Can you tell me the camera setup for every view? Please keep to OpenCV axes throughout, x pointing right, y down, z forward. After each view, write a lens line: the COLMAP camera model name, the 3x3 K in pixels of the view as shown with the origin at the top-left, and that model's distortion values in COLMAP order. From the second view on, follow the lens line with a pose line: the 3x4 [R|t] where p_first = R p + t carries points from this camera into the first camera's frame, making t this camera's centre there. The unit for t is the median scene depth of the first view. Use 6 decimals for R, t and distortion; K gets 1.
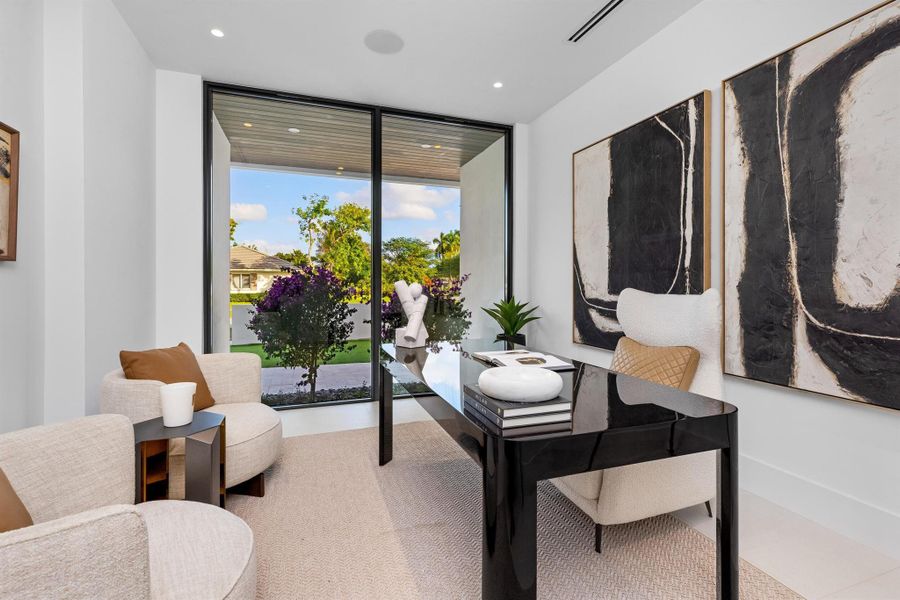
lens RADIAL K [[409.6, 0, 450.1], [0, 409.6, 283.7], [0, 0, 1]] dist [0.001478, -0.000268]
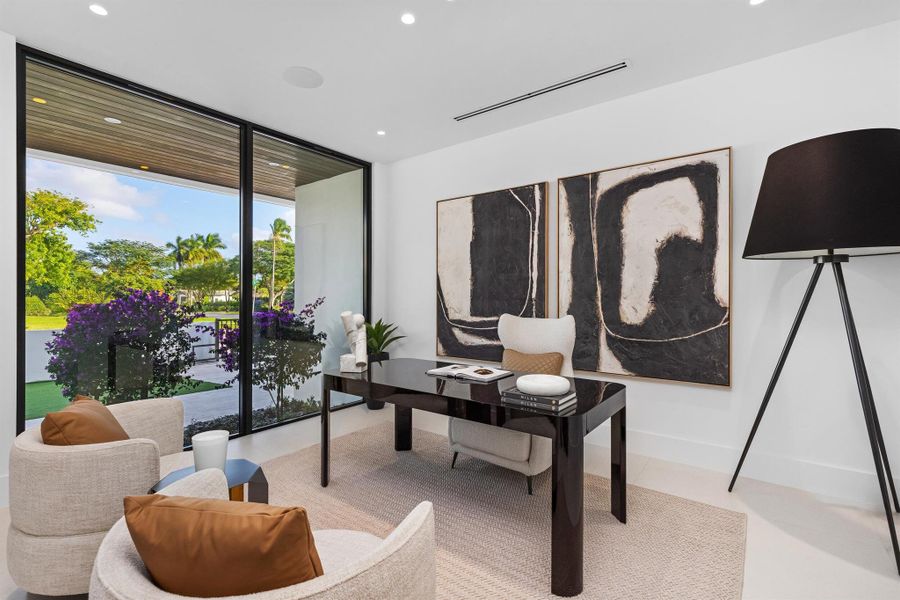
lens RADIAL K [[409.6, 0, 447.0], [0, 409.6, 296.6], [0, 0, 1]] dist [0.001478, -0.000268]
pose [[0.838833, -0.002698, 0.544382, -0.429055], [0.002253, 0.999996, 0.001485, -0.043568], [-0.544384, -0.000019, 0.838836, -0.054957]]
